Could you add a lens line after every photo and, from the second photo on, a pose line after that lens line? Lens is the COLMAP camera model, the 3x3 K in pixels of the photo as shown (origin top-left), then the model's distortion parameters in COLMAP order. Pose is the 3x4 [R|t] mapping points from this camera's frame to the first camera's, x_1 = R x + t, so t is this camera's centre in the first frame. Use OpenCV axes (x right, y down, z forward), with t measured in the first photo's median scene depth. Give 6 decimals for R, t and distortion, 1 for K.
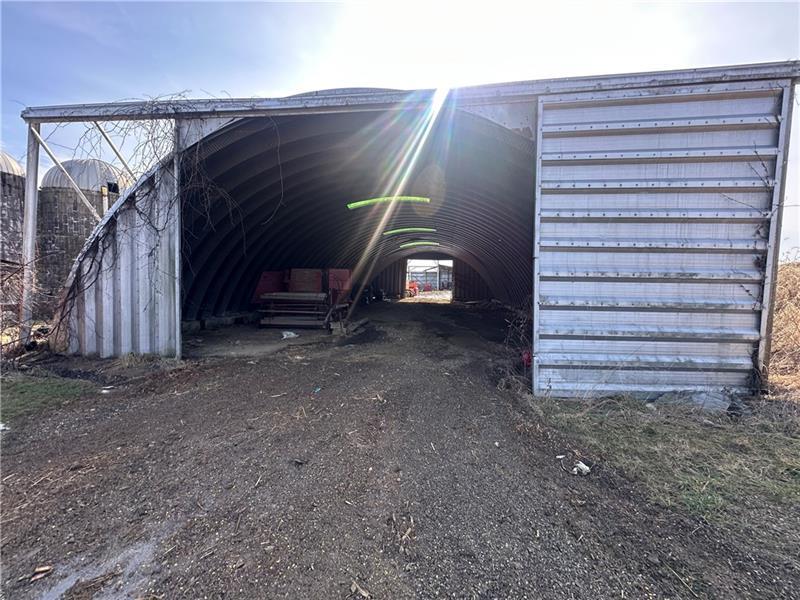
lens RADIAL K [[319.9, 0, 402.0], [0, 319.9, 301.1], [0, 0, 1]] dist [-0.006359, 0.000956]
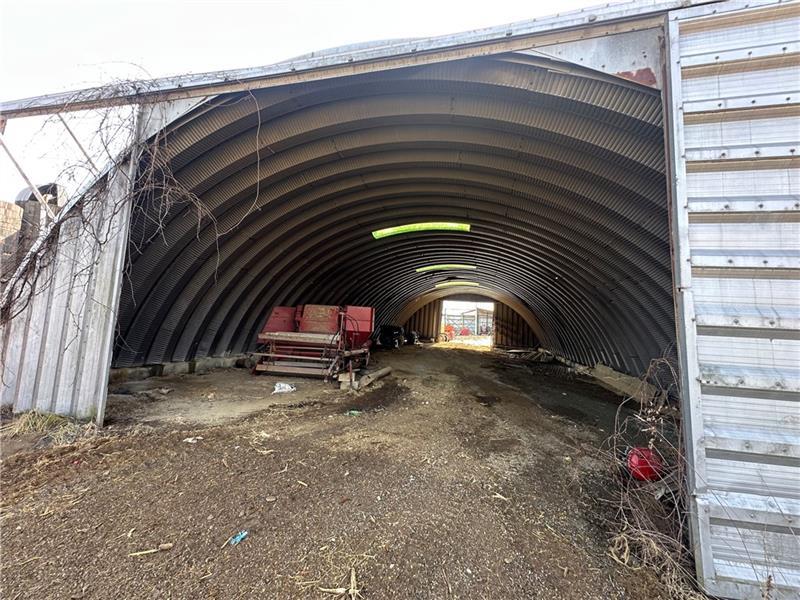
lens RADIAL K [[319.9, 0, 400.4], [0, 319.9, 300.7], [0, 0, 1]] dist [-0.006359, 0.000956]
pose [[0.992320, 0.029054, -0.120234, 0.024313], [-0.044634, 0.990640, -0.128994, -0.023936], [0.115361, 0.133370, 0.984329, 0.353402]]
